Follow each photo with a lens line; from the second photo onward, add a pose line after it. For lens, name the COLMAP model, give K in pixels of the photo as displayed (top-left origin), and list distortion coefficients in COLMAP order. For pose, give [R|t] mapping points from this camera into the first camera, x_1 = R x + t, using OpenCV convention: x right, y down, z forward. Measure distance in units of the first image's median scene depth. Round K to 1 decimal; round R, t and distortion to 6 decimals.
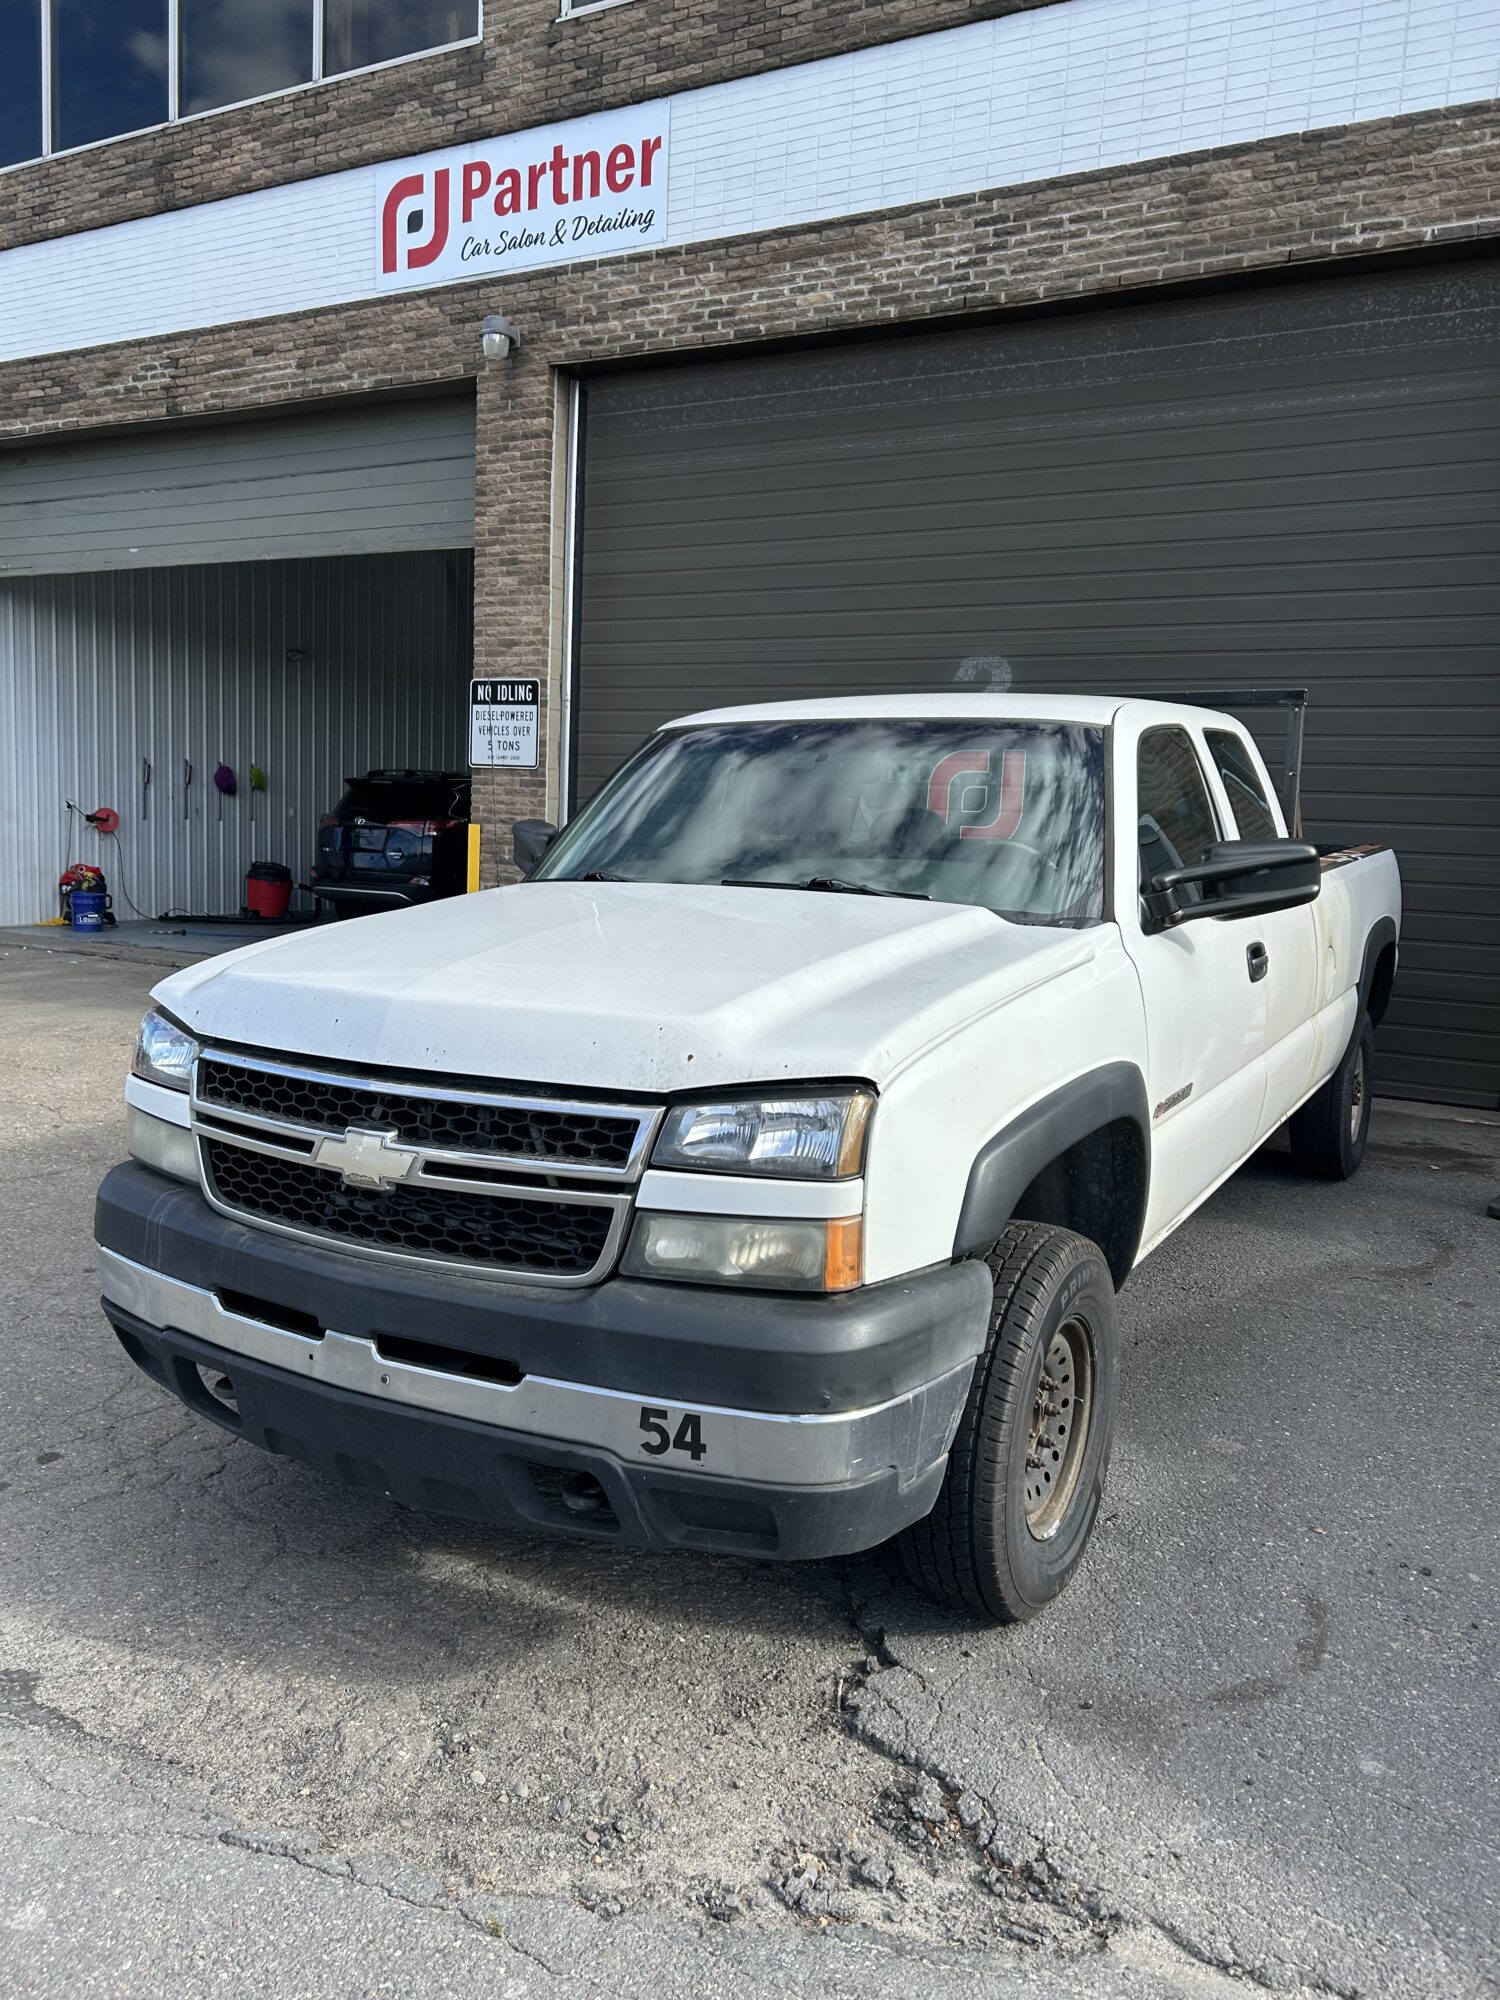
lens RADIAL K [[1522.9, 0, 739.2], [0, 1522.9, 994.0], [0, 0, 1]] dist [0.045636, -0.052781]
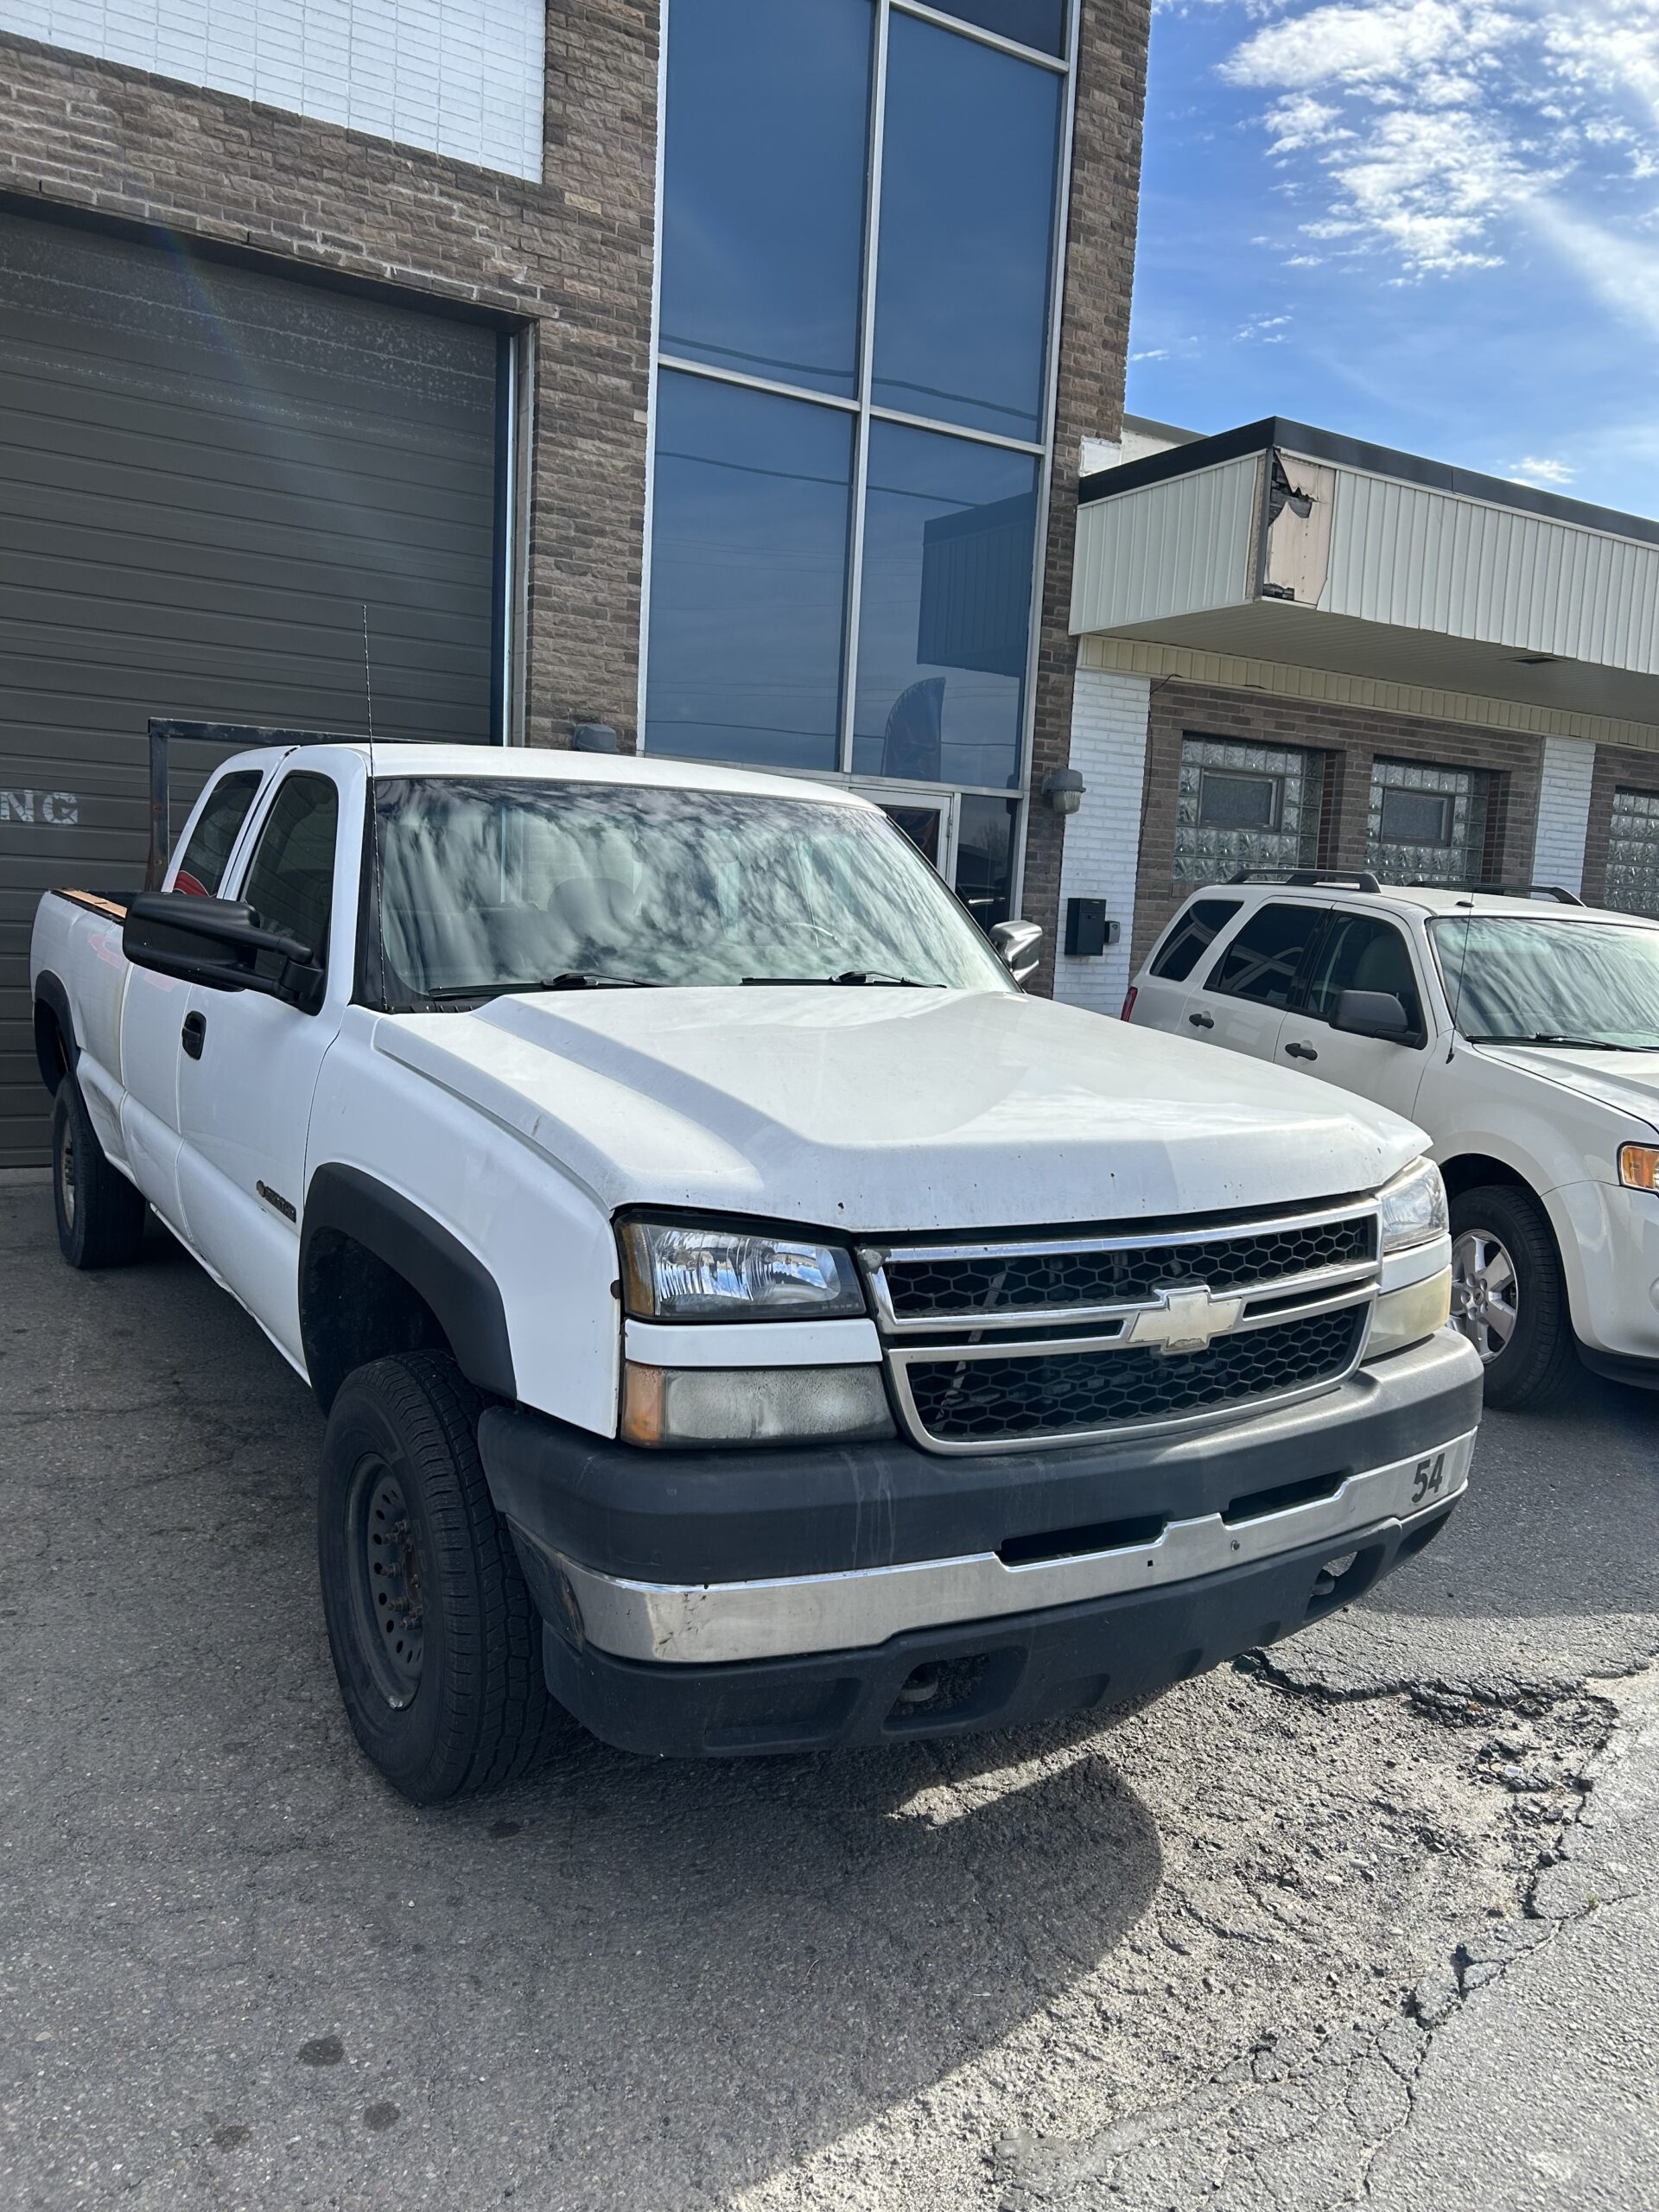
lens RADIAL K [[1684.3, 0, 819.7], [0, 1684.3, 1116.1], [0, 0, 1]] dist [0.045636, -0.052781]
pose [[0.457249, -0.121097, 0.881056, -0.699473], [0.075941, 0.992384, 0.096987, -0.071666], [-0.886091, 0.022560, 0.462963, 0.425890]]
